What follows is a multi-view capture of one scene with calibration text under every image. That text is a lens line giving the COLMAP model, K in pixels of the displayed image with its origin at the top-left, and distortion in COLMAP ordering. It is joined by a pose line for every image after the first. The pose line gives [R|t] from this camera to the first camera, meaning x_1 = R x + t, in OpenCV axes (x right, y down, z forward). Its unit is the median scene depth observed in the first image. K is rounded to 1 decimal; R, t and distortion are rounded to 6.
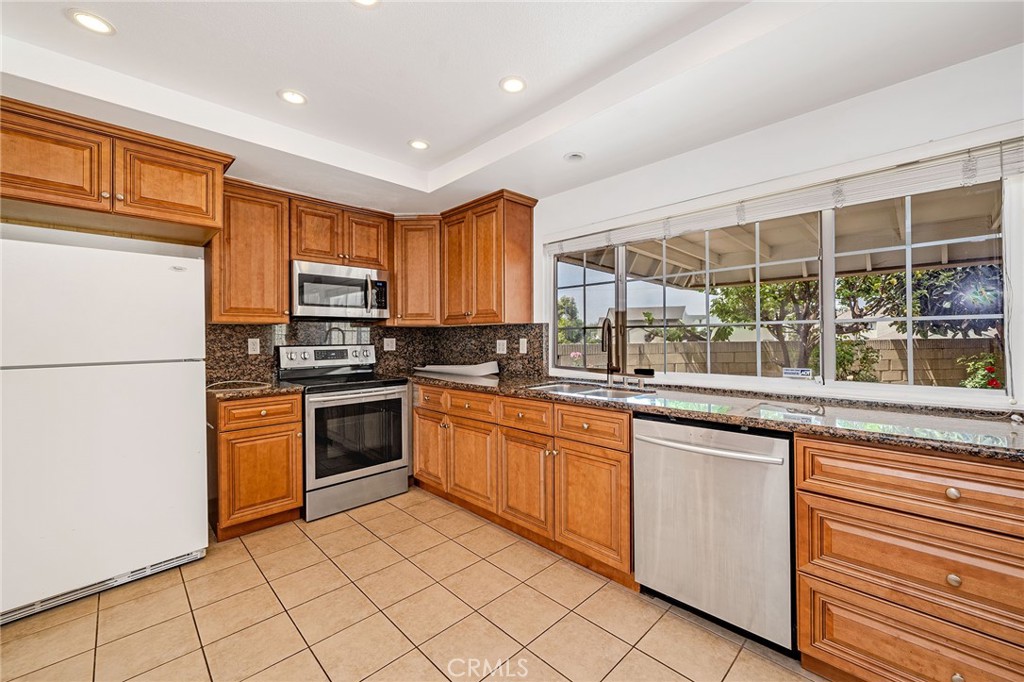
lens RADIAL K [[408.8, 0, 504.8], [0, 408.8, 337.1], [0, 0, 1]] dist [-0.000095, 0.000720]
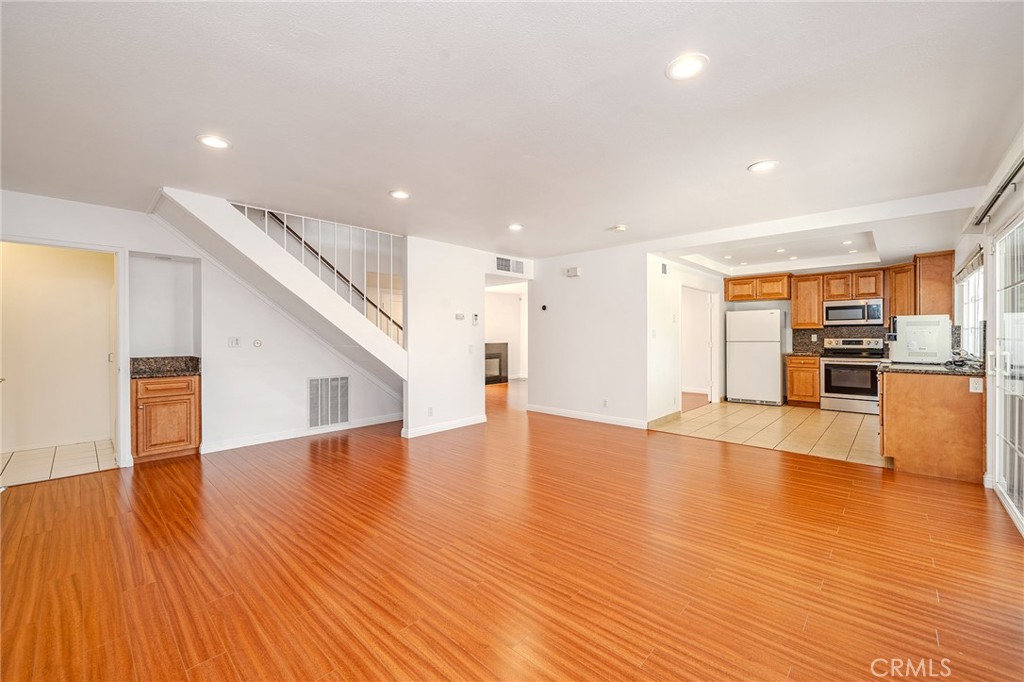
lens RADIAL K [[408.8, 0, 515.4], [0, 408.8, 338.5], [0, 0, 1]] dist [-0.000095, 0.000720]
pose [[0.066304, 0.010853, -0.997740, 1.691037], [0.005096, 0.999924, 0.011216, -0.009800], [0.997786, -0.005828, 0.066244, -0.915100]]
